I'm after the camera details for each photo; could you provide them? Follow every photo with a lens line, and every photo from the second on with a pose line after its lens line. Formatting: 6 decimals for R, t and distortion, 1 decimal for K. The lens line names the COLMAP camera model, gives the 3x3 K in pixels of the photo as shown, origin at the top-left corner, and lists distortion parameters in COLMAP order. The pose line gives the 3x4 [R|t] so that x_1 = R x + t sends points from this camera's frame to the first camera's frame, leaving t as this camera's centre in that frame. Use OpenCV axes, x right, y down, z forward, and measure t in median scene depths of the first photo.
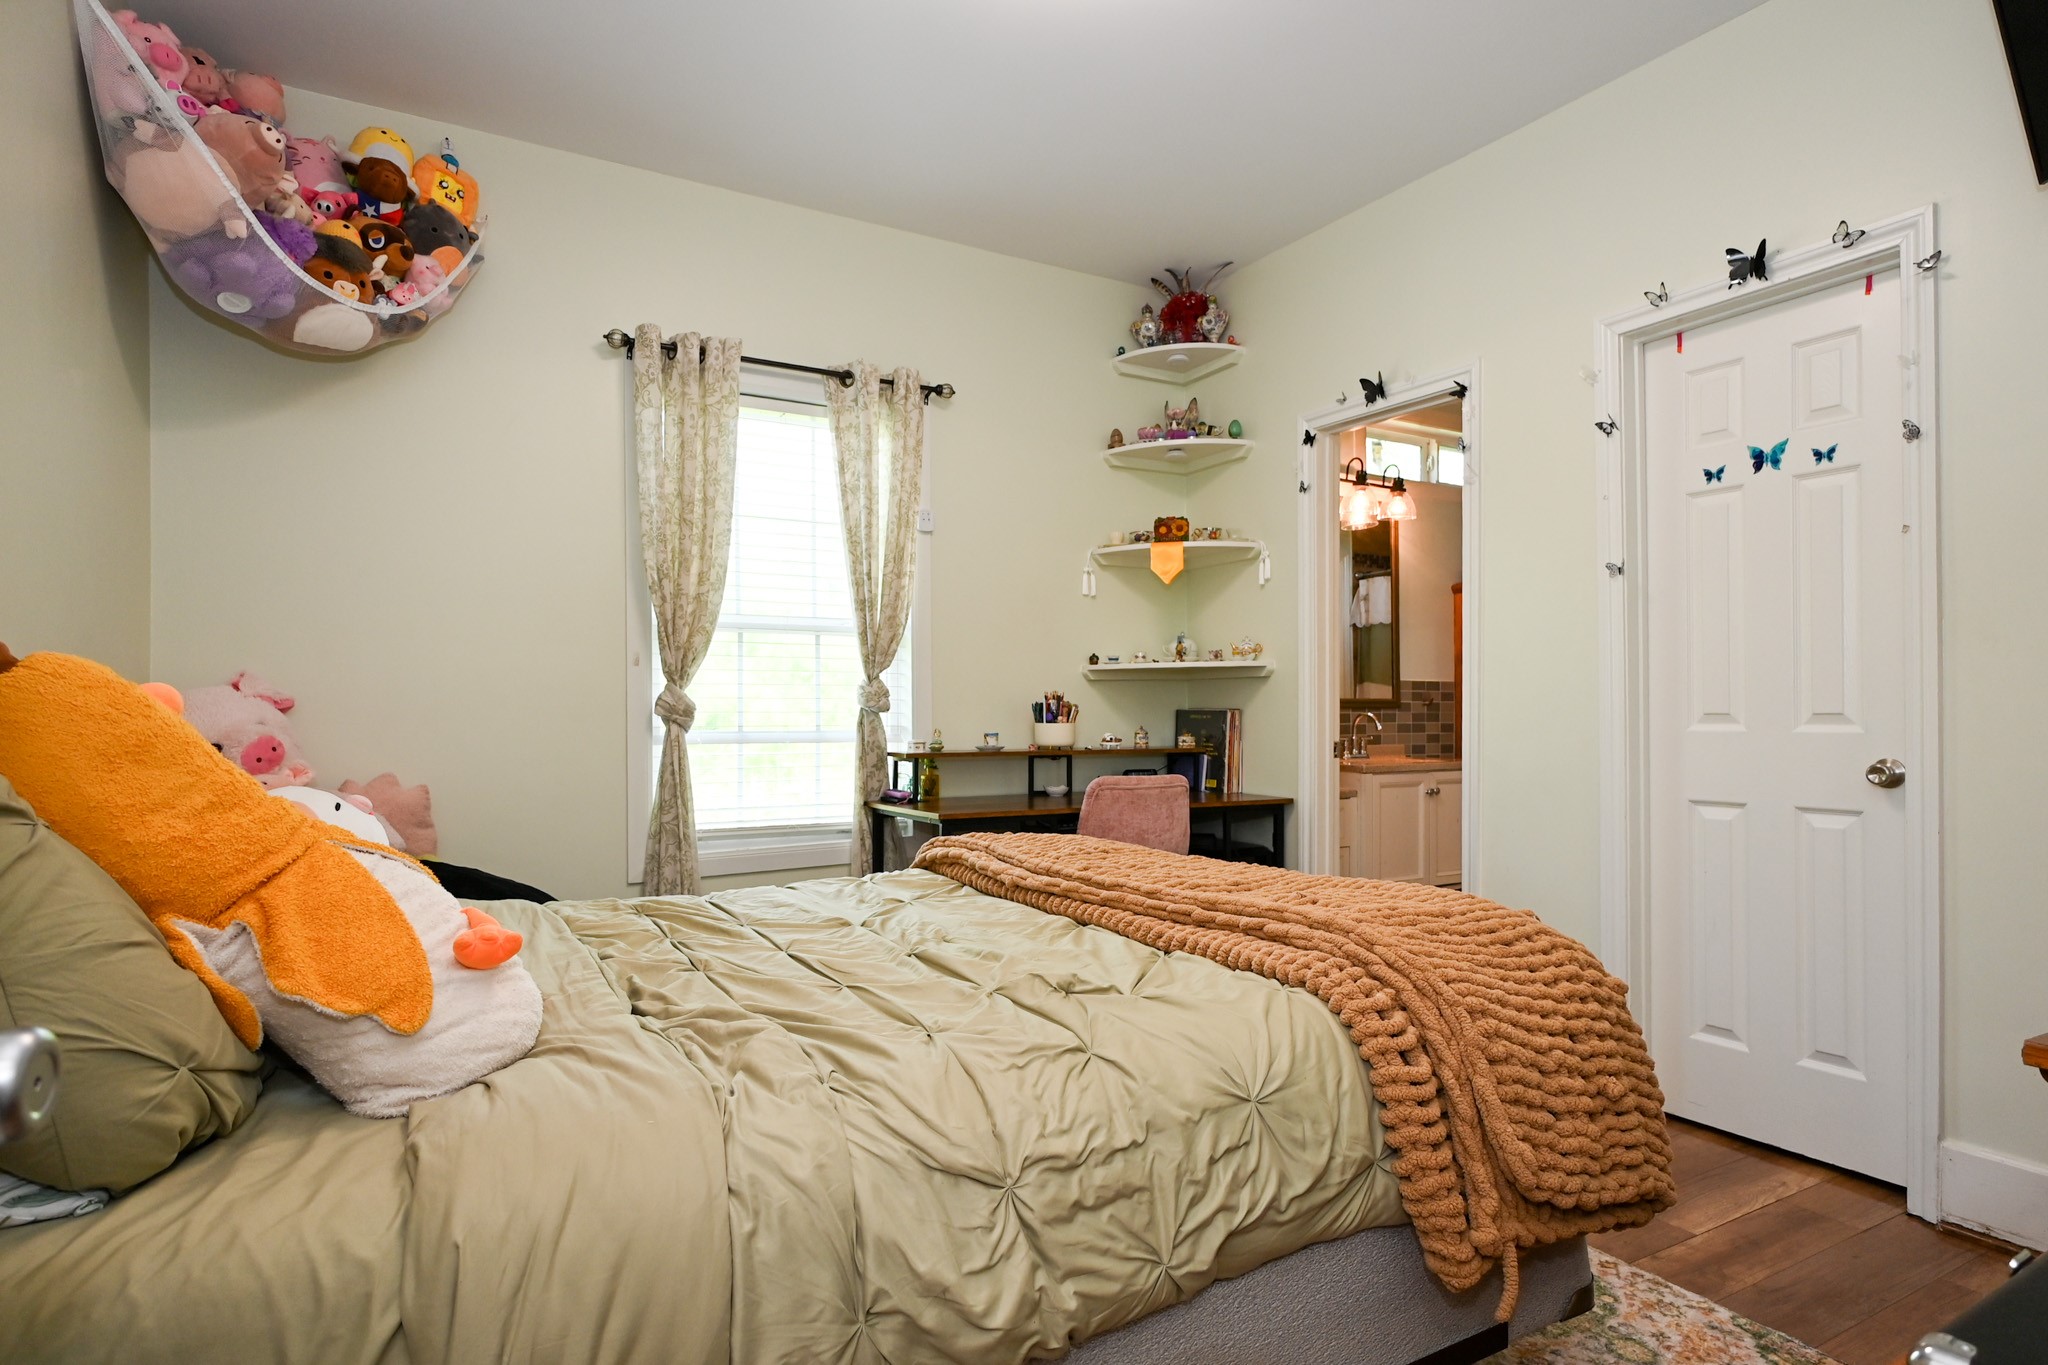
lens RADIAL K [[1084.9, 0, 1023.6], [0, 1084.9, 703.0], [0, 0, 1]] dist [-0.004563, -0.000315]
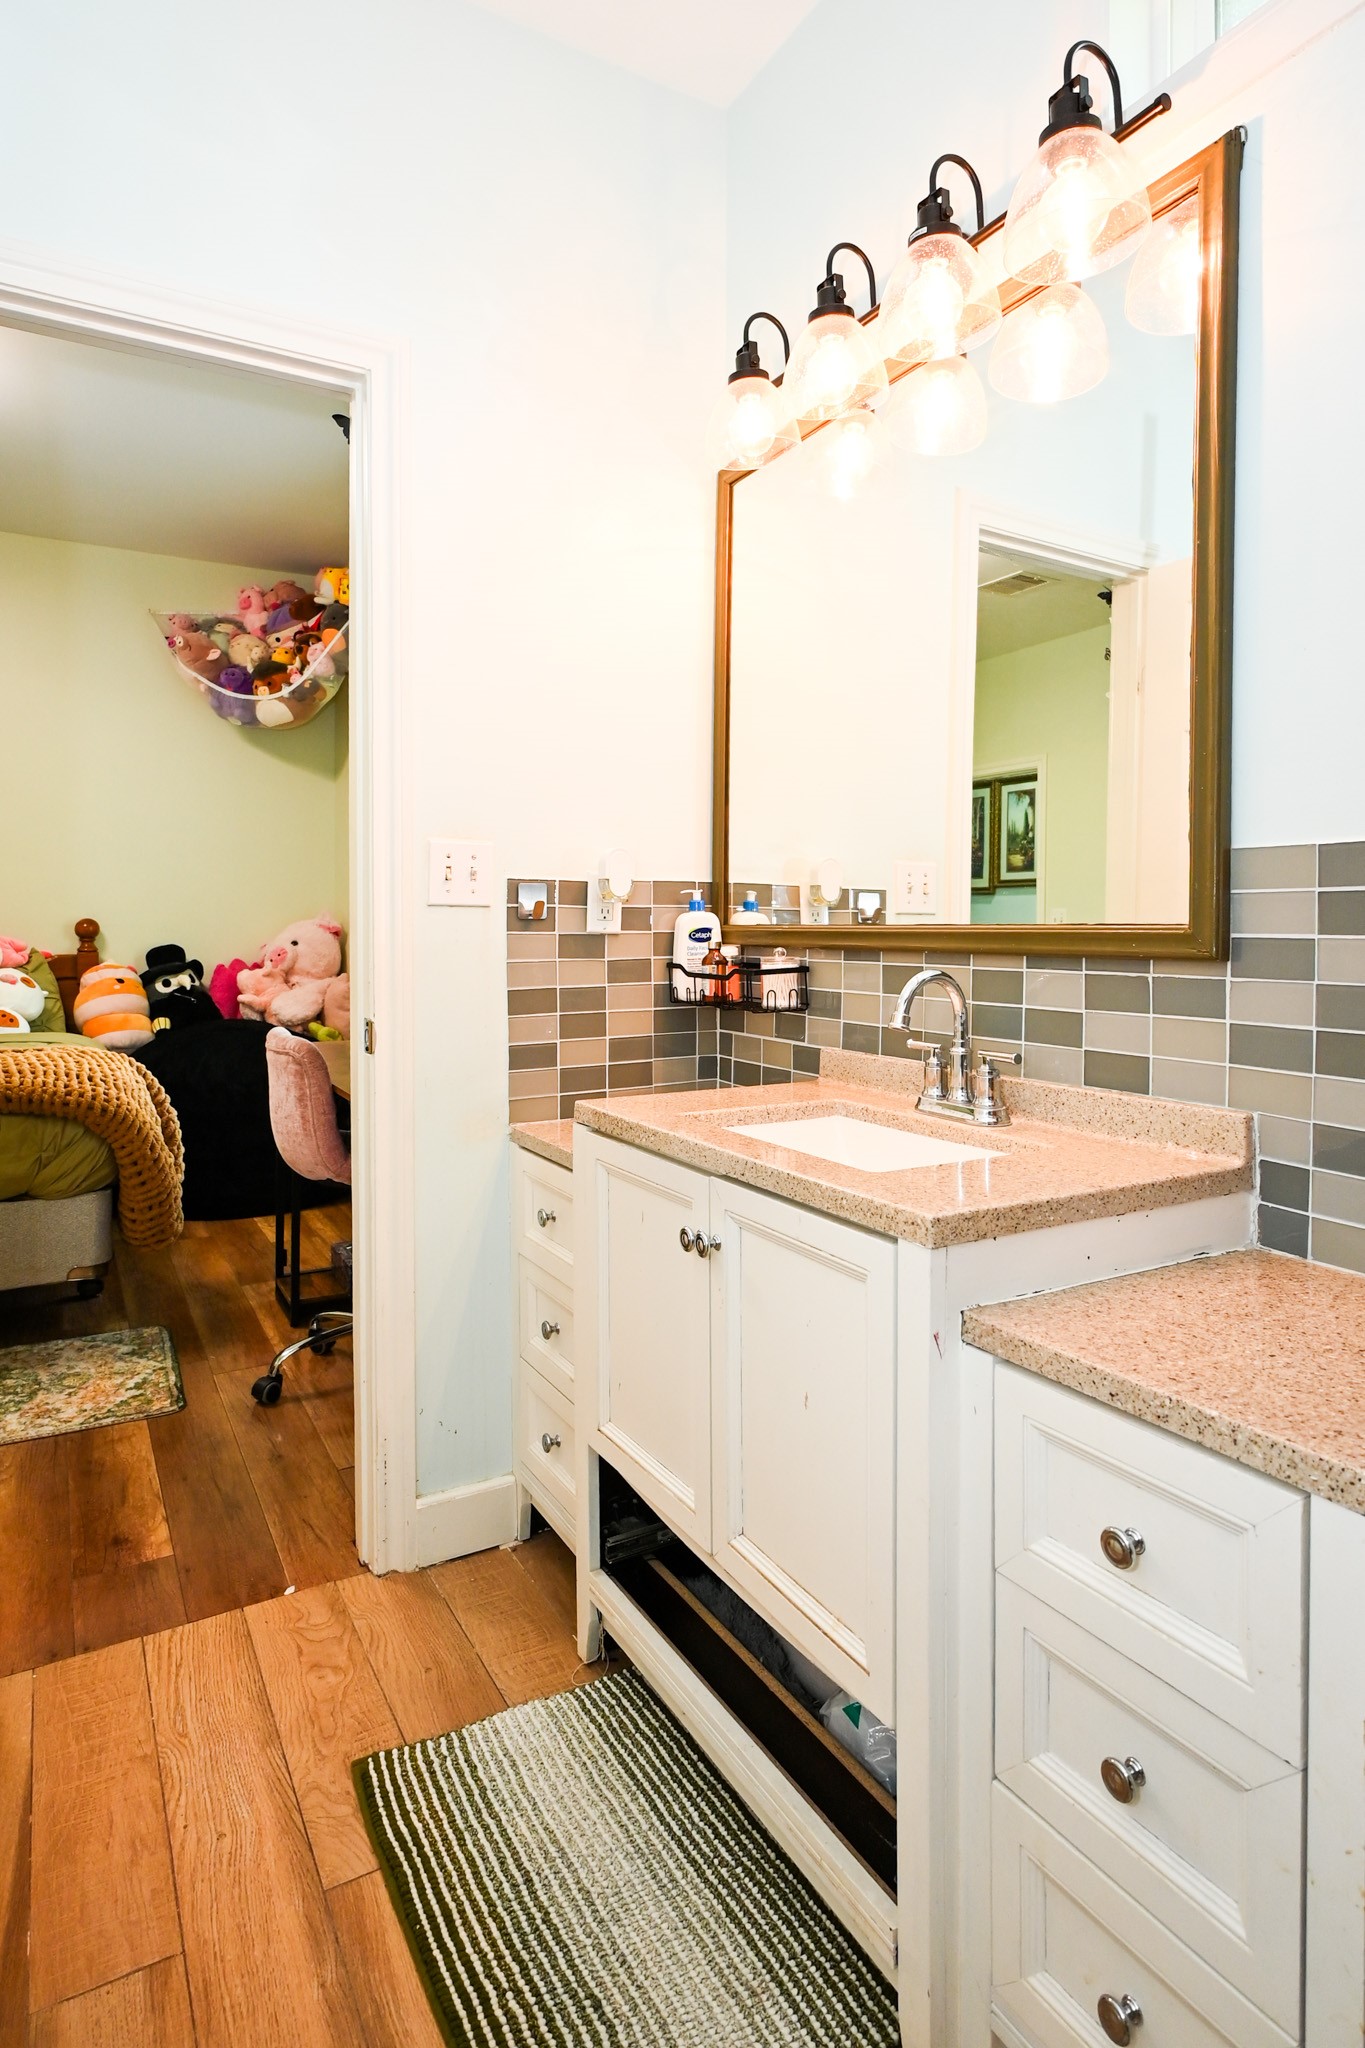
lens RADIAL K [[1084.9, 0, 675.3], [0, 1084.9, 936.7], [0, 0, 1]] dist [-0.004563, -0.000315]
pose [[-0.001662, 0.011212, -0.999936, 0.817406], [0.002592, 0.999934, 0.011207, -0.004385], [0.999995, -0.002573, -0.001691, 1.218639]]
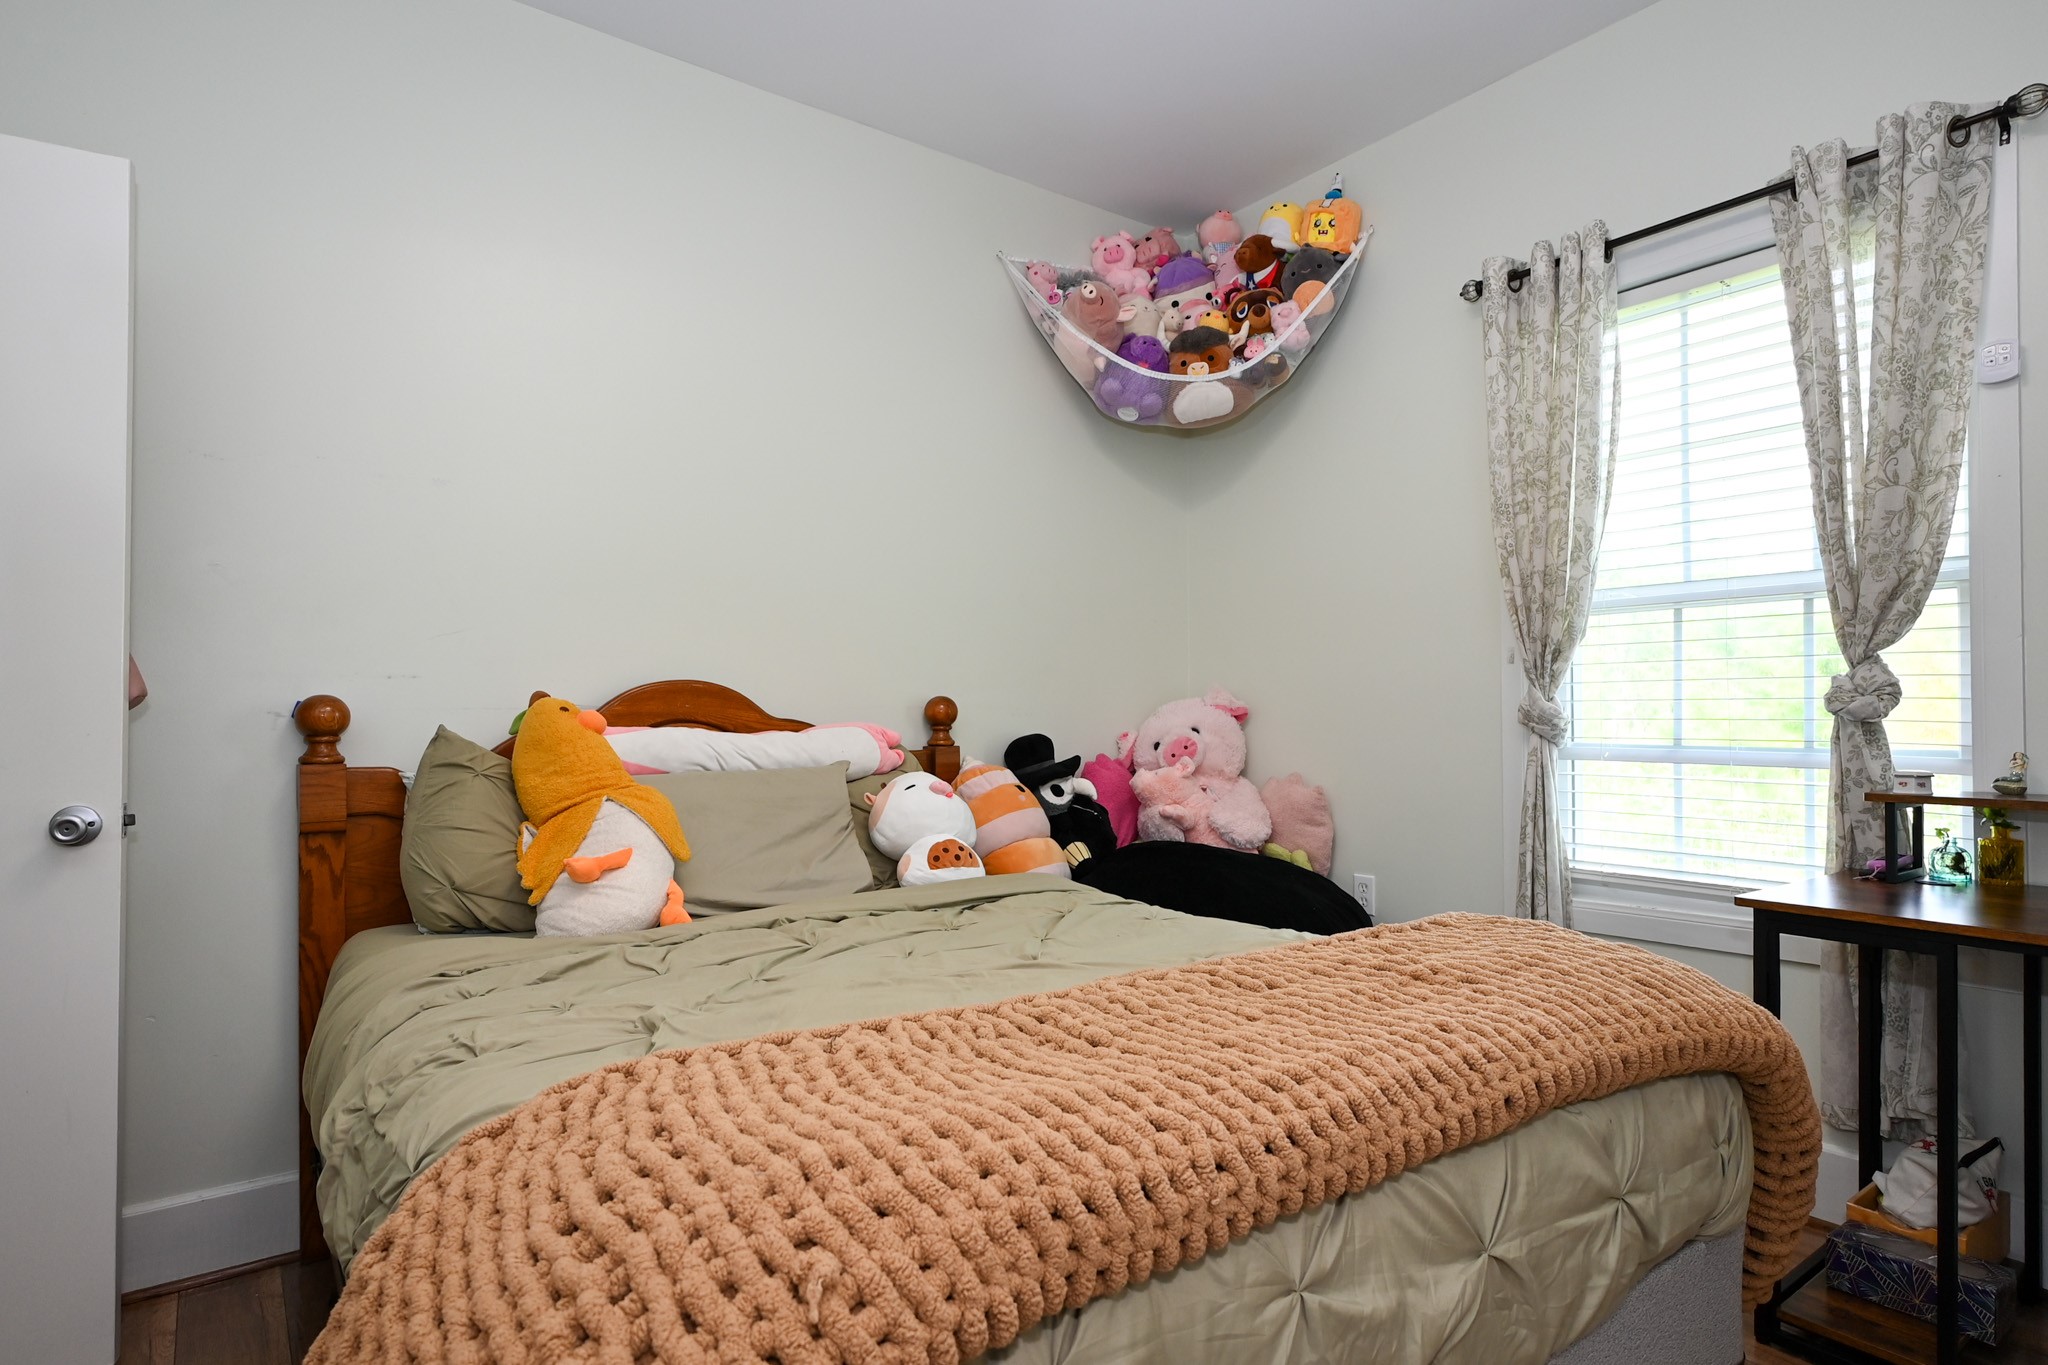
lens RADIAL K [[1084.9, 0, 1023.6], [0, 1084.9, 703.0], [0, 0, 1]] dist [-0.004563, -0.000315]
pose [[0.112347, -0.012519, -0.993590, 0.404965], [0.006989, 0.999906, -0.011808, 0.003142], [0.993645, -0.005618, 0.112424, 0.489624]]
